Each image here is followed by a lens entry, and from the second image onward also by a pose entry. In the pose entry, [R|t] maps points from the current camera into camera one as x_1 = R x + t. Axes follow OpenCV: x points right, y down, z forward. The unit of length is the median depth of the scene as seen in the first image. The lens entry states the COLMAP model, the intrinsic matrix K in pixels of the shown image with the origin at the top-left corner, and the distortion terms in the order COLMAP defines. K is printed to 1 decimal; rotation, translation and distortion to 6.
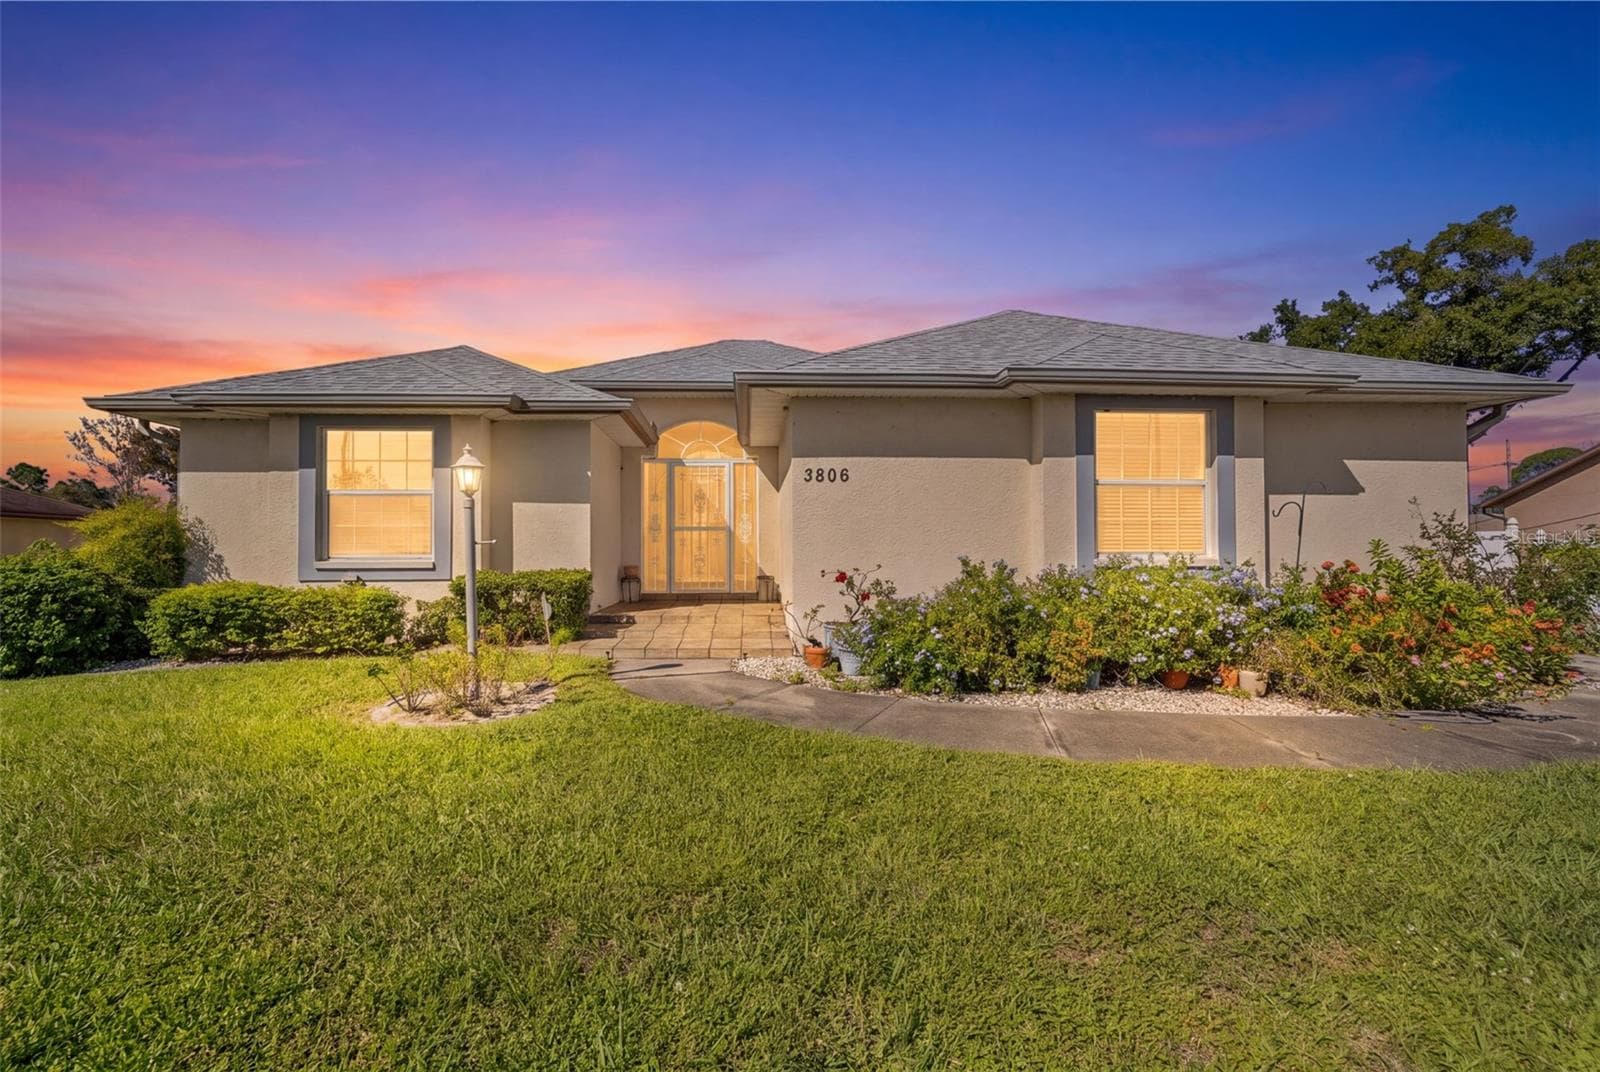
lens RADIAL K [[727.9, 0, 800.9], [0, 727.9, 537.2], [0, 0, 1]] dist [0.001395, 0.000707]
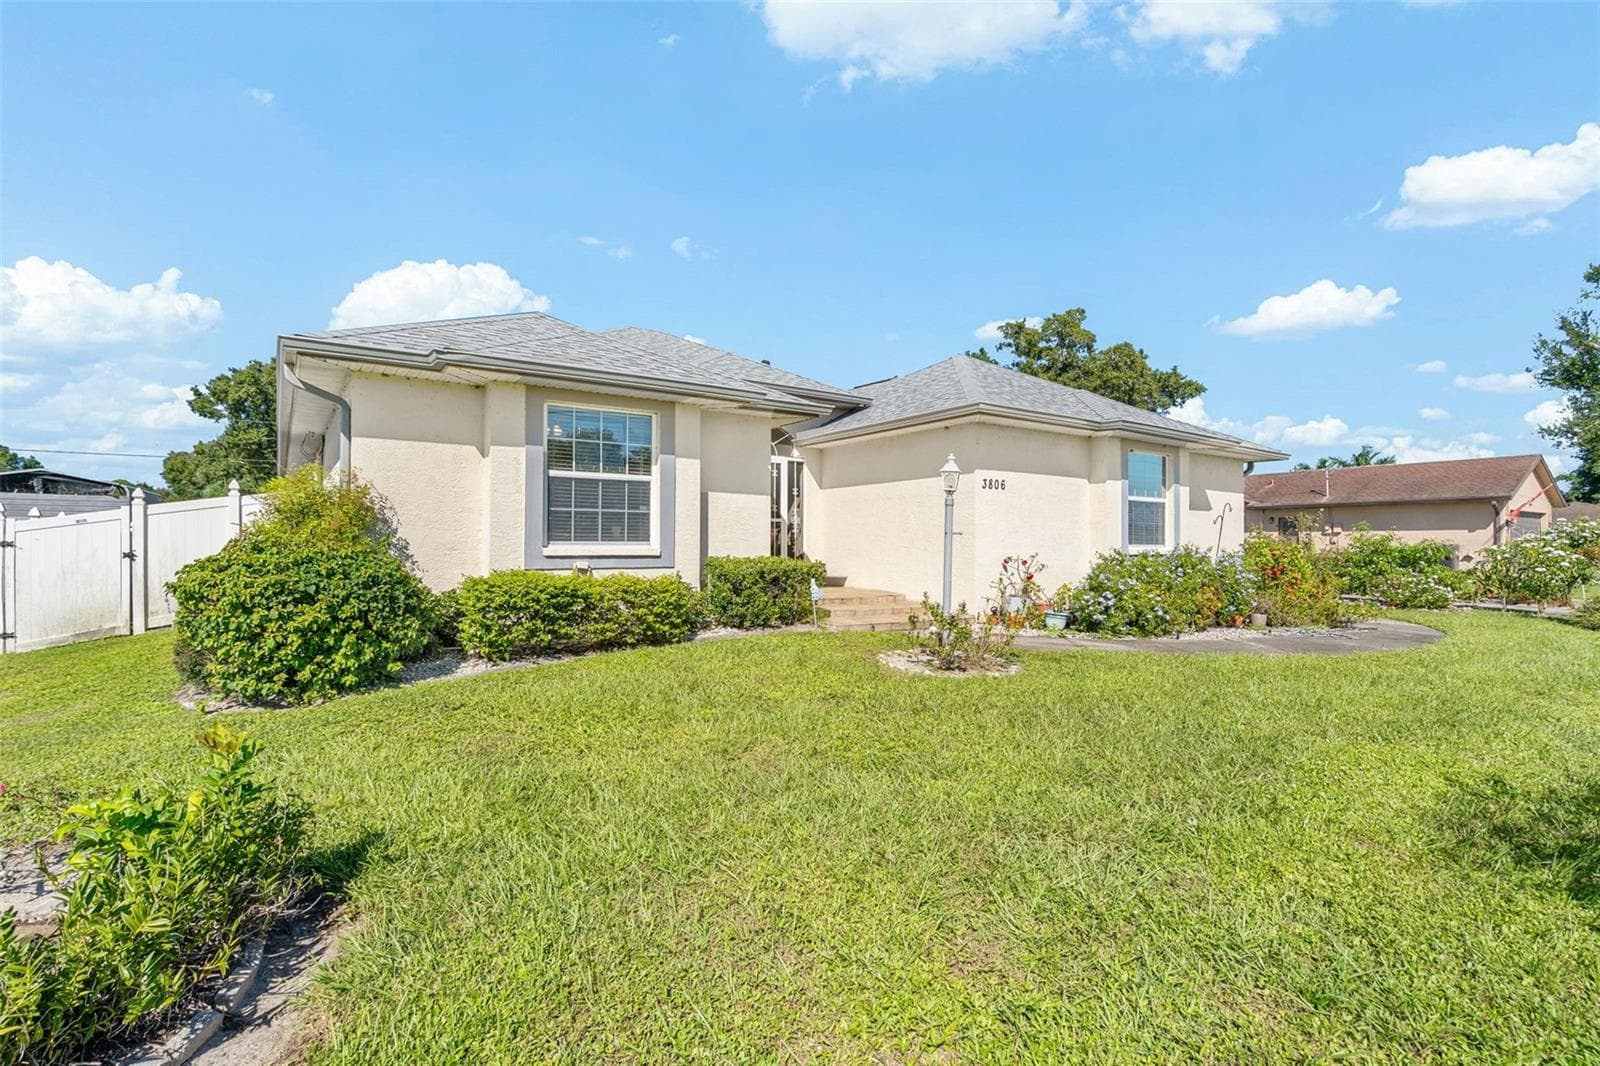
lens RADIAL K [[727.9, 0, 806.0], [0, 727.9, 538.3], [0, 0, 1]] dist [0.001395, 0.000707]
pose [[0.861590, 0.012563, 0.507449, -0.825461], [-0.021646, 0.999694, 0.012004, 0.002562], [-0.507143, -0.021327, 0.861598, 0.044200]]
